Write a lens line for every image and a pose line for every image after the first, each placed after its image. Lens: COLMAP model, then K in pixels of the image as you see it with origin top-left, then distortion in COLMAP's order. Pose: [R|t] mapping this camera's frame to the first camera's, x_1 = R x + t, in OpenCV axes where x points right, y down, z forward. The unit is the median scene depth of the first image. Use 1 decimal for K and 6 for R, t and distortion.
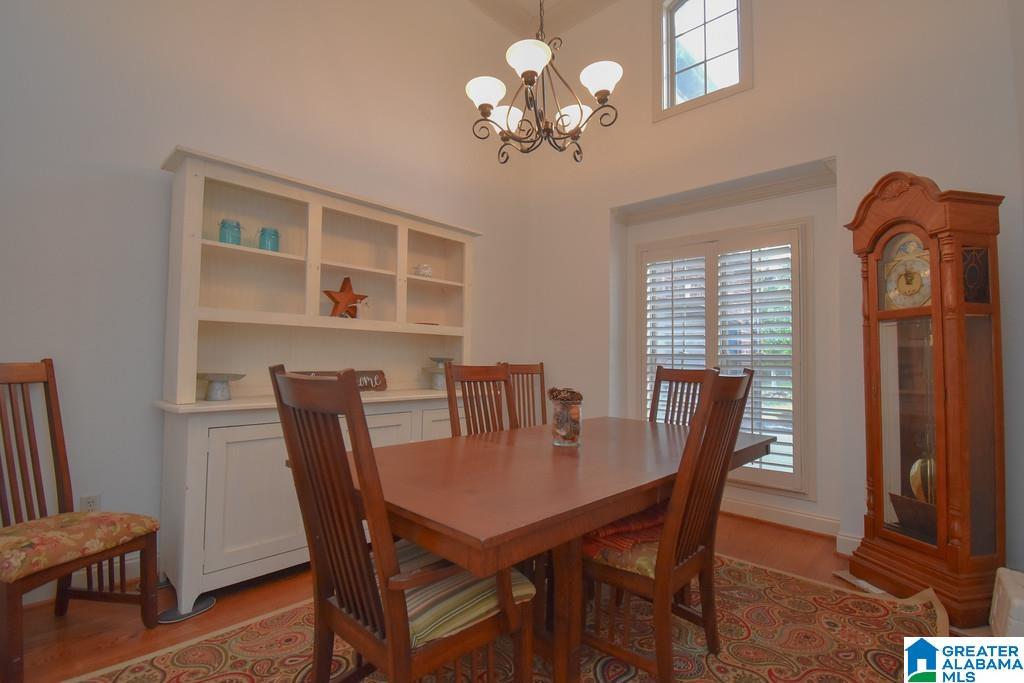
lens RADIAL K [[460.6, 0, 511.0], [0, 460.6, 339.3], [0, 0, 1]] dist [0.021797, -0.024429]
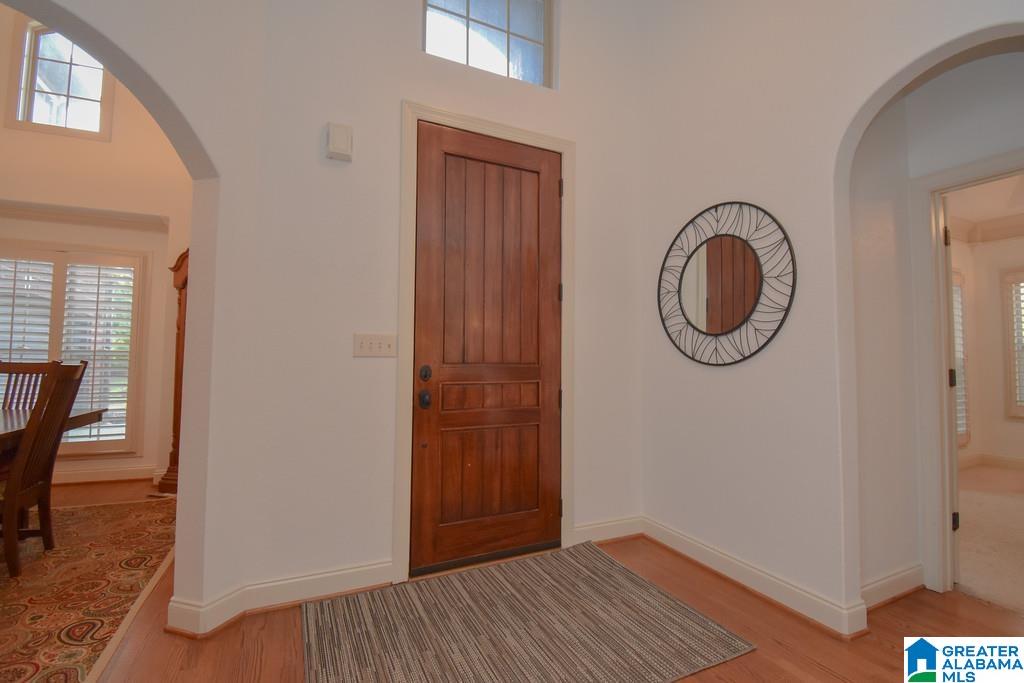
lens RADIAL K [[460.6, 0, 511.0], [0, 460.6, 339.3], [0, 0, 1]] dist [0.021797, -0.024429]
pose [[0.368527, 0.034235, 0.928987, -0.251789], [-0.045040, 0.998806, -0.018941, -0.026768], [-0.928525, -0.034862, 0.369628, -0.566004]]
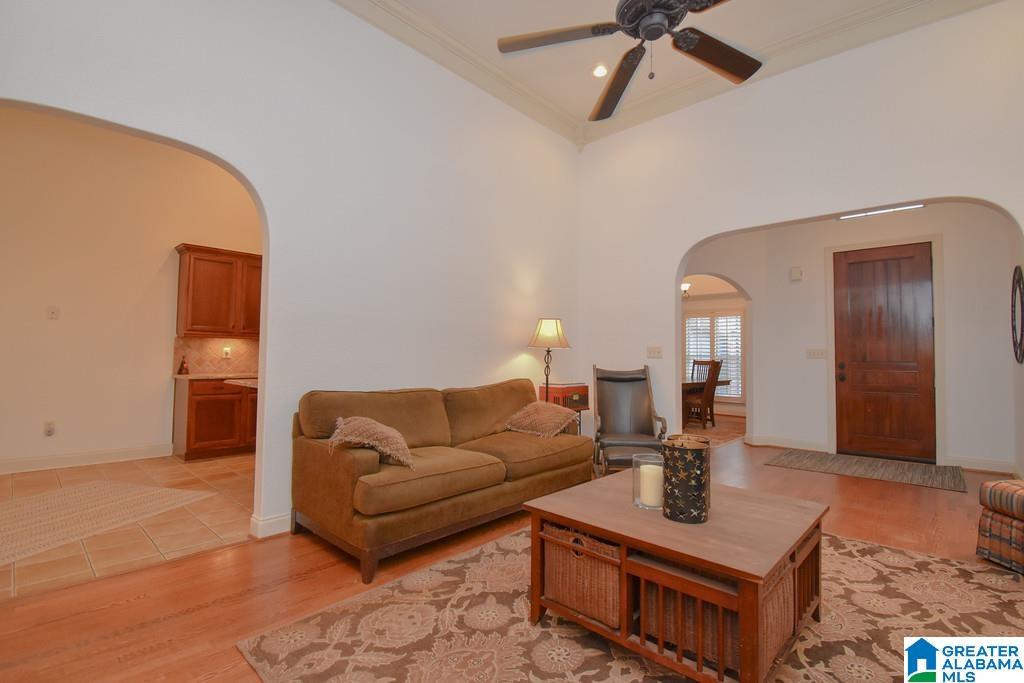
lens RADIAL K [[460.6, 0, 511.0], [0, 460.6, 339.3], [0, 0, 1]] dist [0.021797, -0.024429]
pose [[0.999986, -0.005359, 0.000284, -0.873795], [0.005356, 0.999950, 0.008469, -0.104067], [-0.000329, -0.008468, 0.999964, -1.995102]]
